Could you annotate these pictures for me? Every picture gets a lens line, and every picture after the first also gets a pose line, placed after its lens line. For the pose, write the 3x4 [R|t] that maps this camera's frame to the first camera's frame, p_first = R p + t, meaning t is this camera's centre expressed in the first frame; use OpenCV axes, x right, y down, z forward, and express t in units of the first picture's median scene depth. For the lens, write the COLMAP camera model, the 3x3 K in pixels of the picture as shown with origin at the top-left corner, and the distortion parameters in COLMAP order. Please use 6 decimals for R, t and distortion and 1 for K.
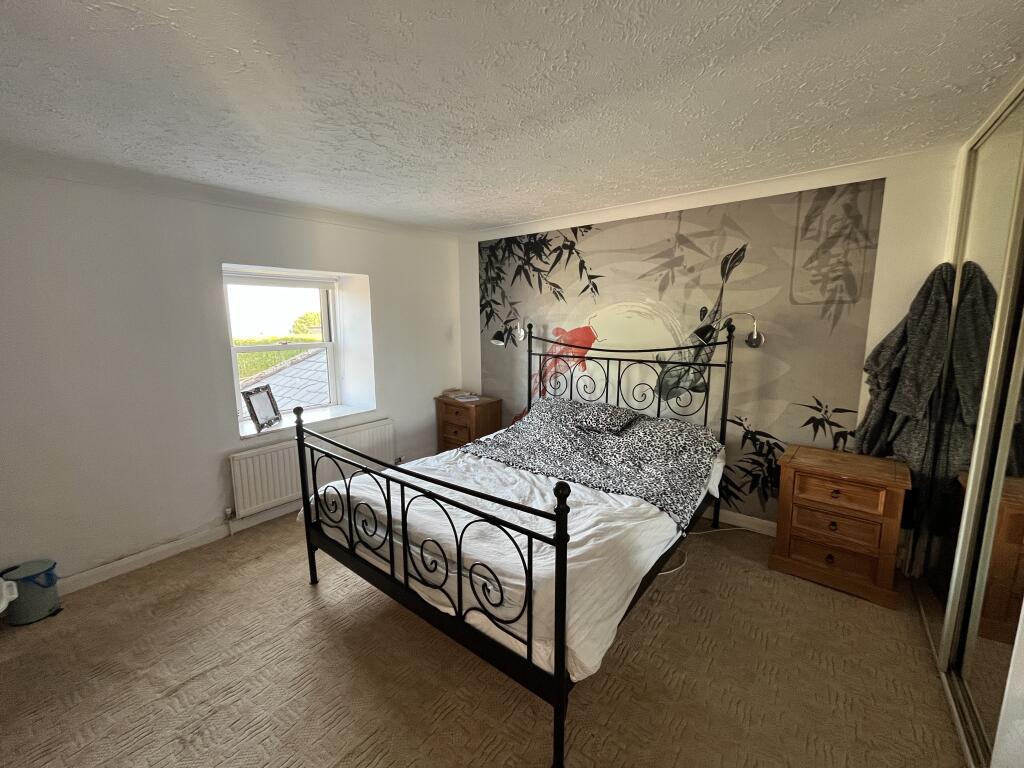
lens RADIAL K [[411.1, 0, 514.0], [0, 411.1, 380.4], [0, 0, 1]] dist [-0.003456, -0.000208]
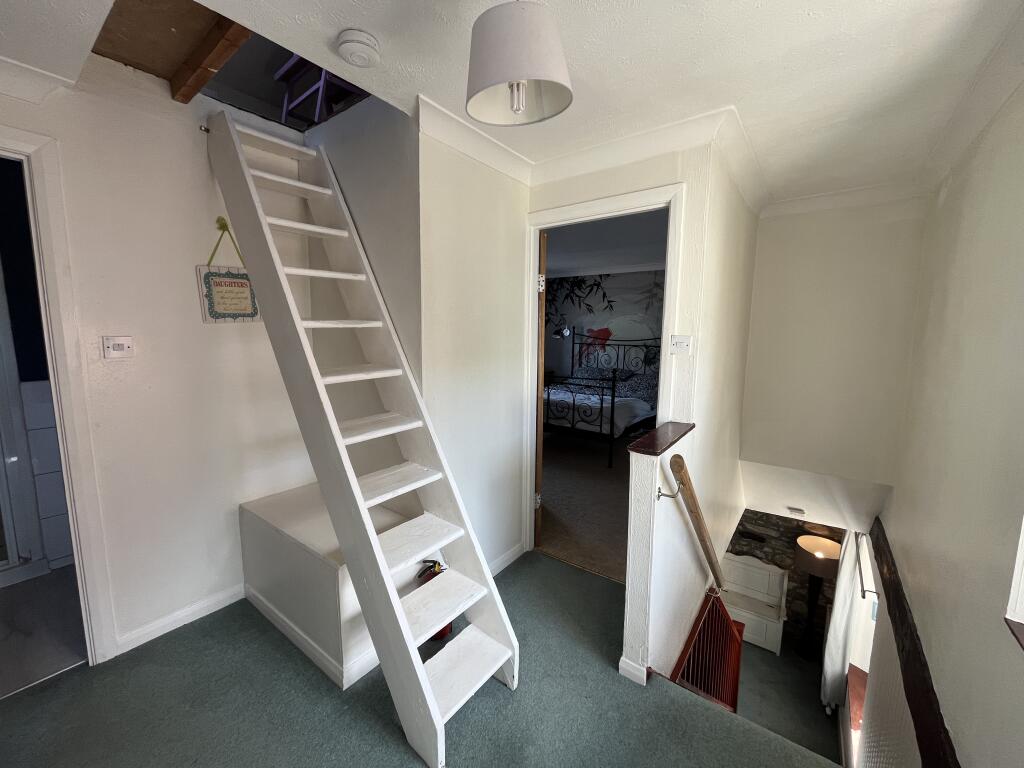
lens RADIAL K [[411.1, 0, 508.8], [0, 411.1, 380.6], [0, 0, 1]] dist [-0.003456, -0.000208]
pose [[0.999887, 0.012269, 0.008688, -0.270359], [-0.012109, 0.999760, -0.018271, 0.141787], [-0.008910, 0.018164, 0.999795, -0.823253]]
